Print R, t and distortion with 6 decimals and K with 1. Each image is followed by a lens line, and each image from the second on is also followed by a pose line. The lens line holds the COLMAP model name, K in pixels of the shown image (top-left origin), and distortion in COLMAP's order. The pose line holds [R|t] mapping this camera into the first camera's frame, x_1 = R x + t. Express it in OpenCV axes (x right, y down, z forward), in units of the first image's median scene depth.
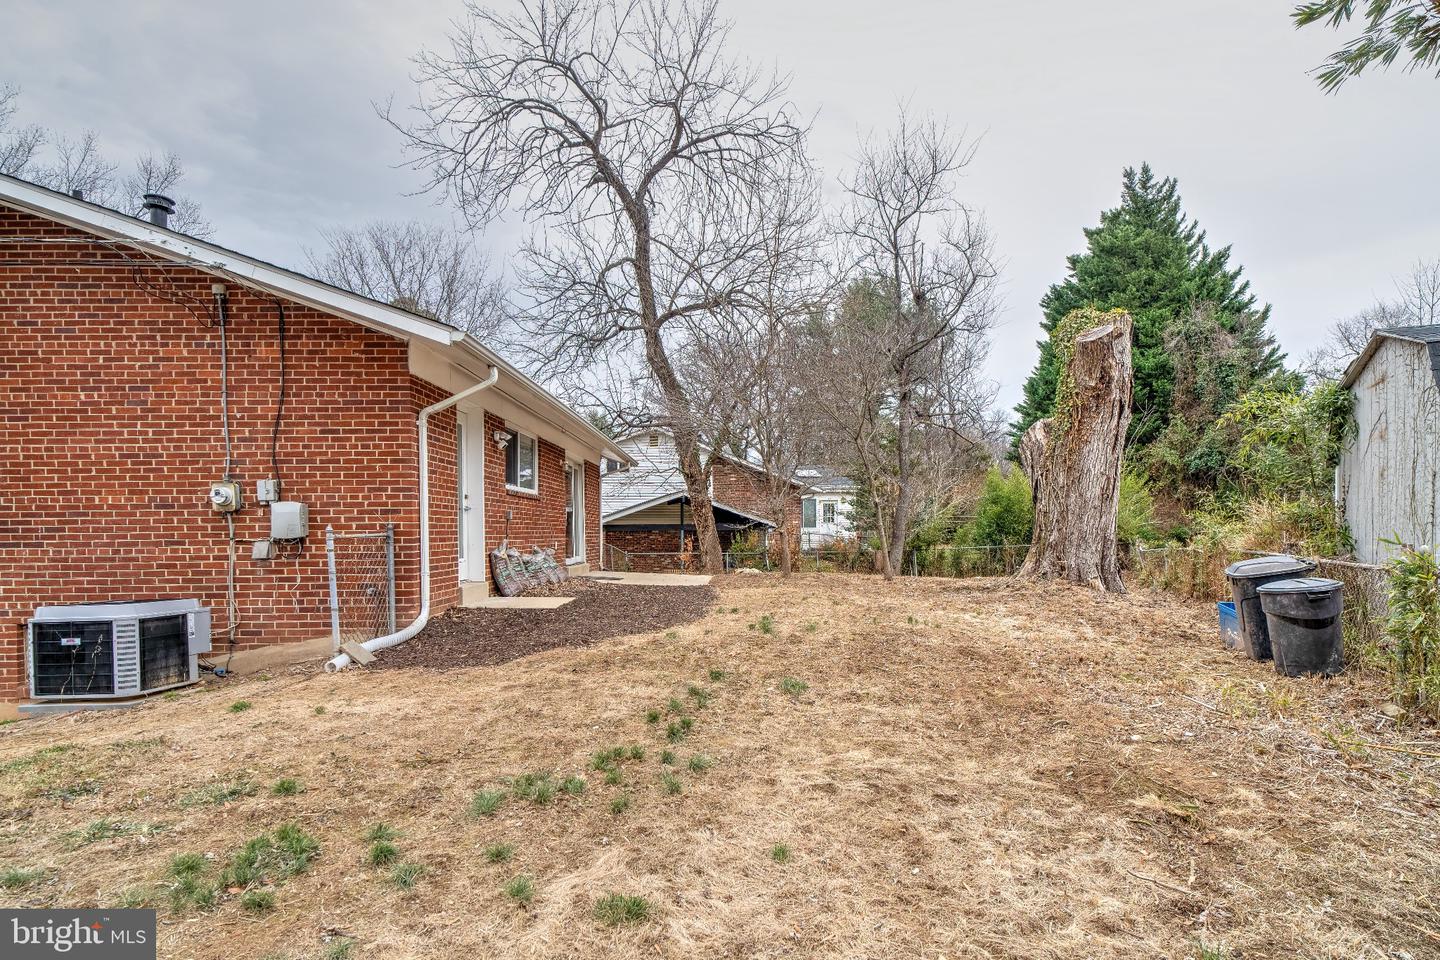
lens RADIAL K [[990.3, 0, 714.0], [0, 990.3, 476.3], [0, 0, 1]] dist [-0.000568, 0.002435]
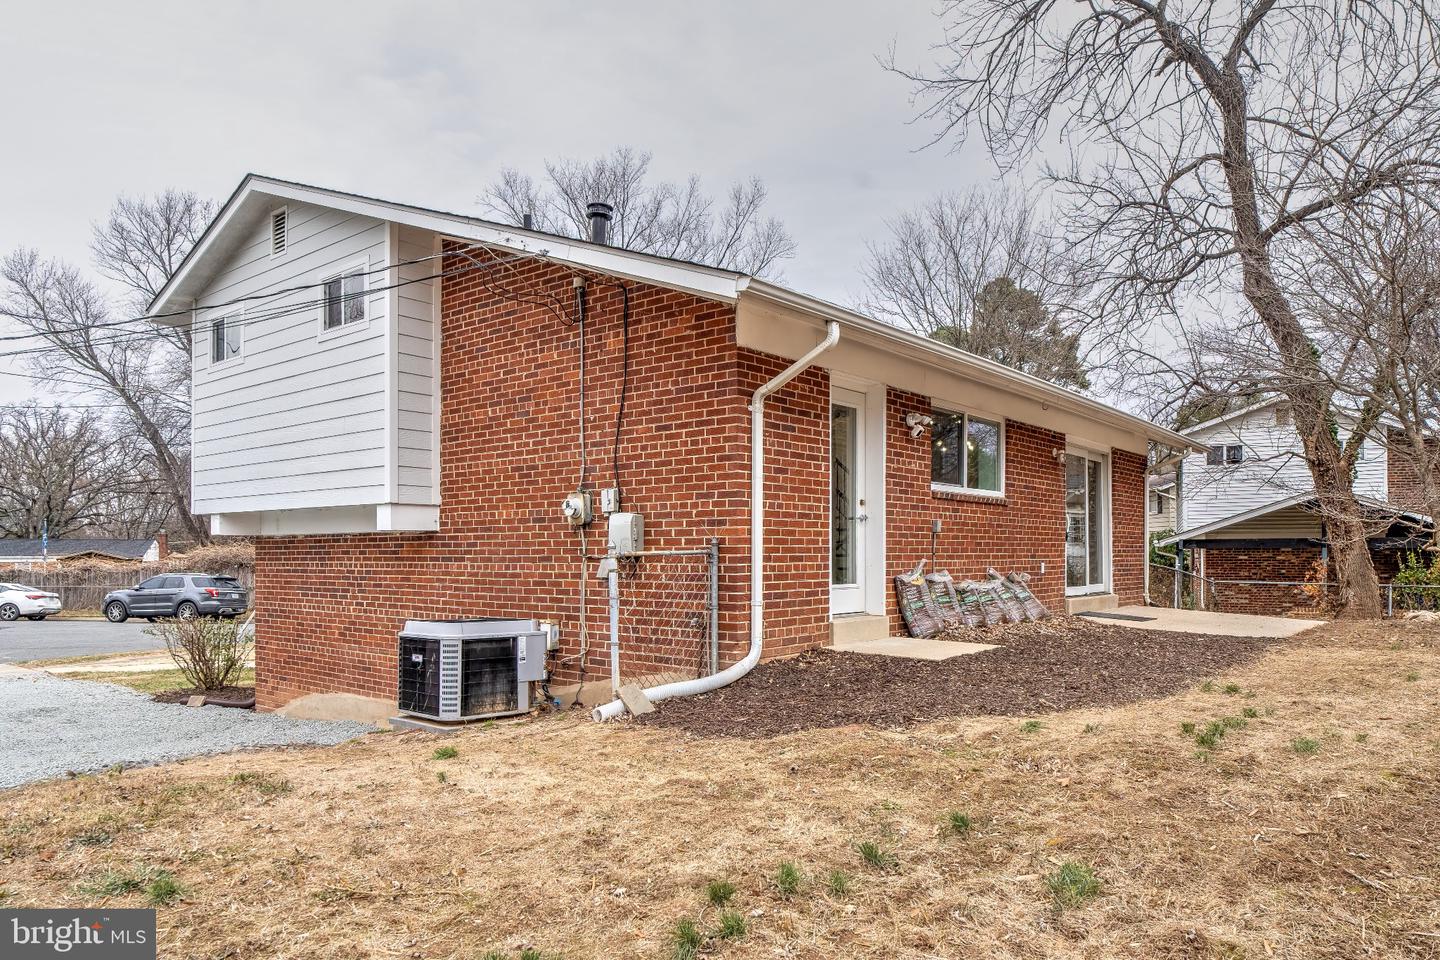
lens RADIAL K [[990.3, 0, 726.9], [0, 990.3, 492.1], [0, 0, 1]] dist [-0.000568, 0.002435]
pose [[0.726994, -0.034911, -0.685756, 0.220684], [0.034273, 0.999307, -0.014538, 0.022795], [0.685788, -0.012934, 0.727686, 0.425881]]
